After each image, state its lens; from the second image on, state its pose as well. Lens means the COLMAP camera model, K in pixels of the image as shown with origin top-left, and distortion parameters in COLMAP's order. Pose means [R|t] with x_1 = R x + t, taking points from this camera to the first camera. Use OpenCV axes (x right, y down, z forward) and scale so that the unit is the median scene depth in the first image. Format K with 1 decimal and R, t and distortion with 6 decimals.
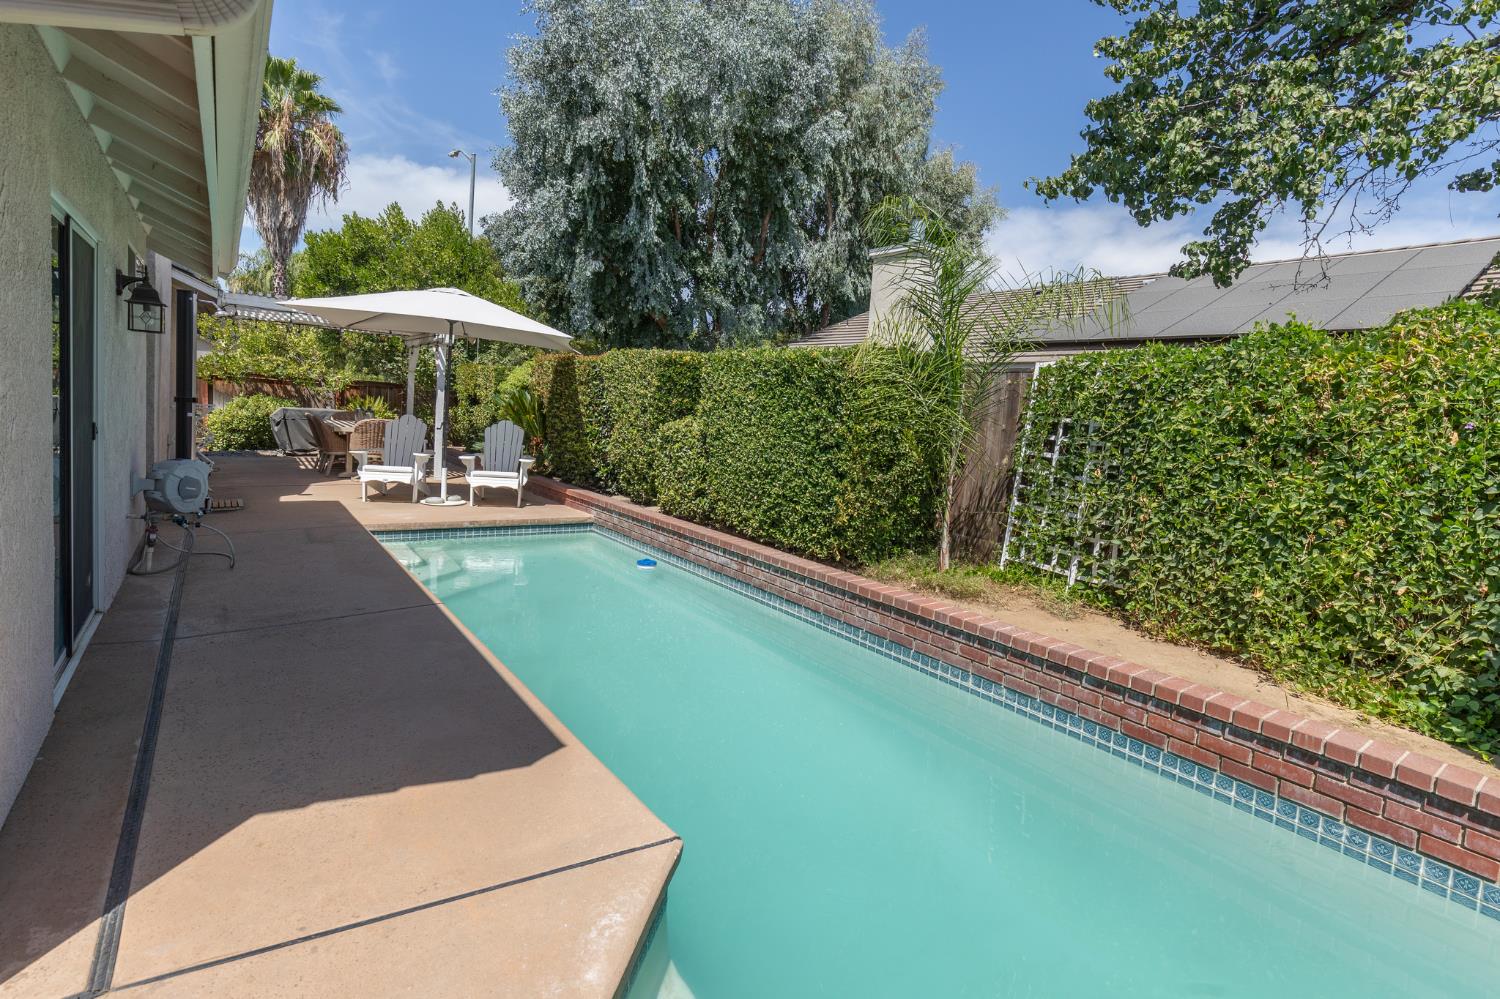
lens RADIAL K [[712.8, 0, 740.7], [0, 712.8, 457.8], [0, 0, 1]] dist [0.009950, -0.002640]
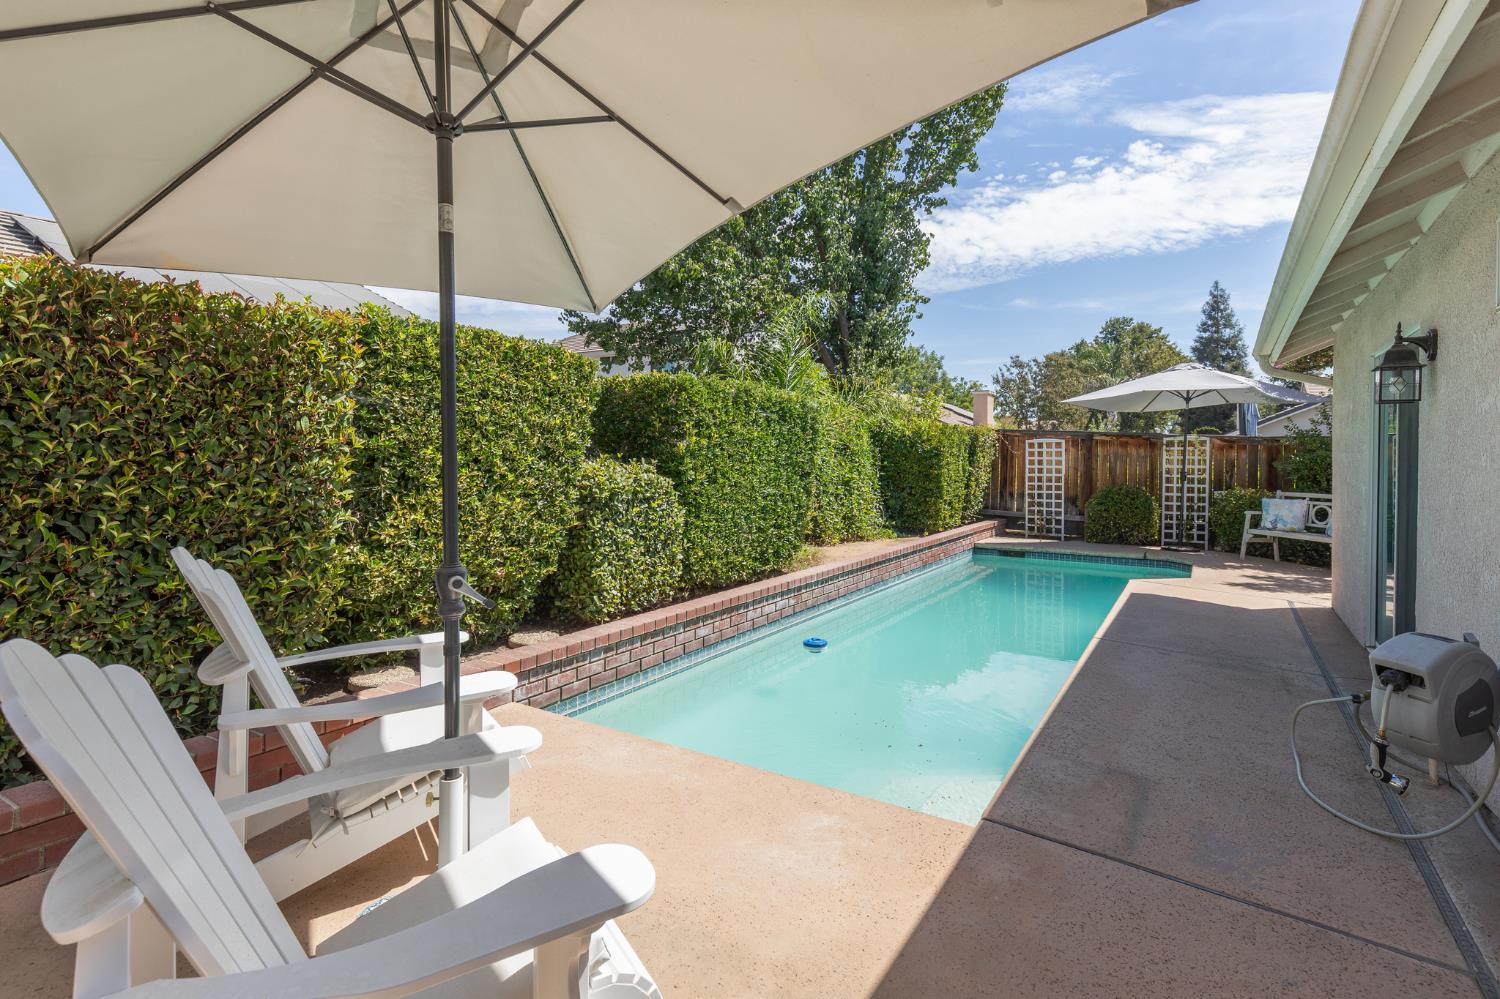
lens RADIAL K [[712.8, 0, 773.4], [0, 712.8, 453.0], [0, 0, 1]] dist [0.009950, -0.002640]
pose [[-0.381631, -0.068249, 0.921792, -0.379291], [0.026610, 0.996046, 0.084763, -0.060833], [-0.923932, 0.056877, -0.378306, 0.572583]]
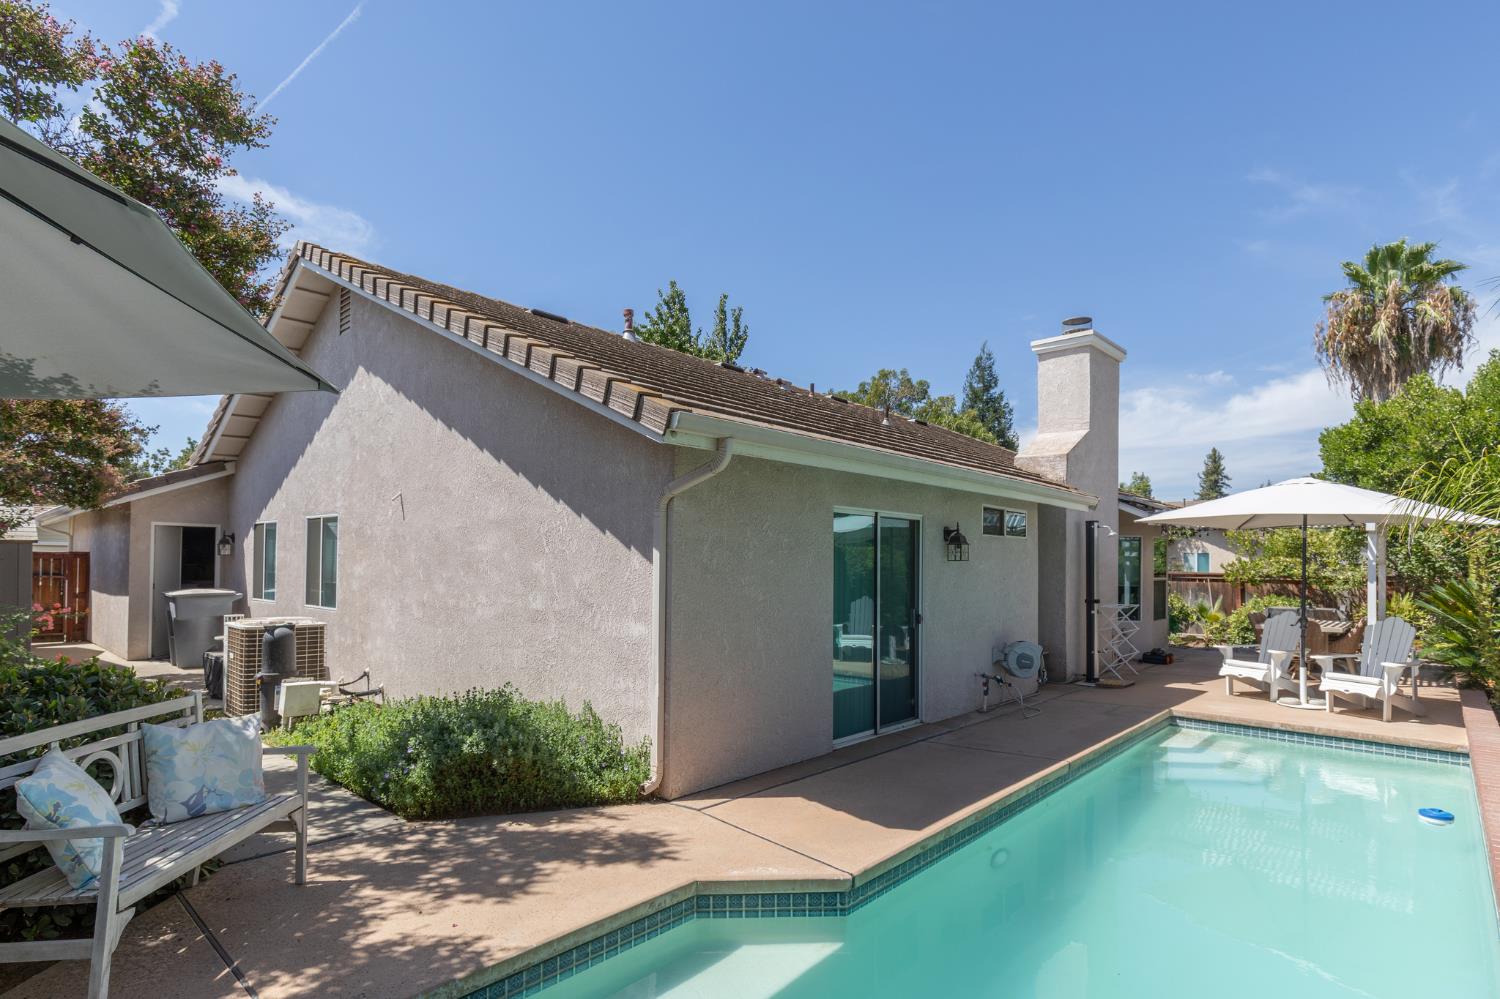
lens RADIAL K [[745.2, 0, 796.6], [0, 745.2, 554.8], [0, 0, 1]] dist [0.004212, 0.000150]
pose [[0.236109, -0.081855, -0.968273, 0.229256], [-0.057625, 0.993513, -0.098041, 0.000529], [0.970016, 0.078945, 0.229861, 0.064937]]
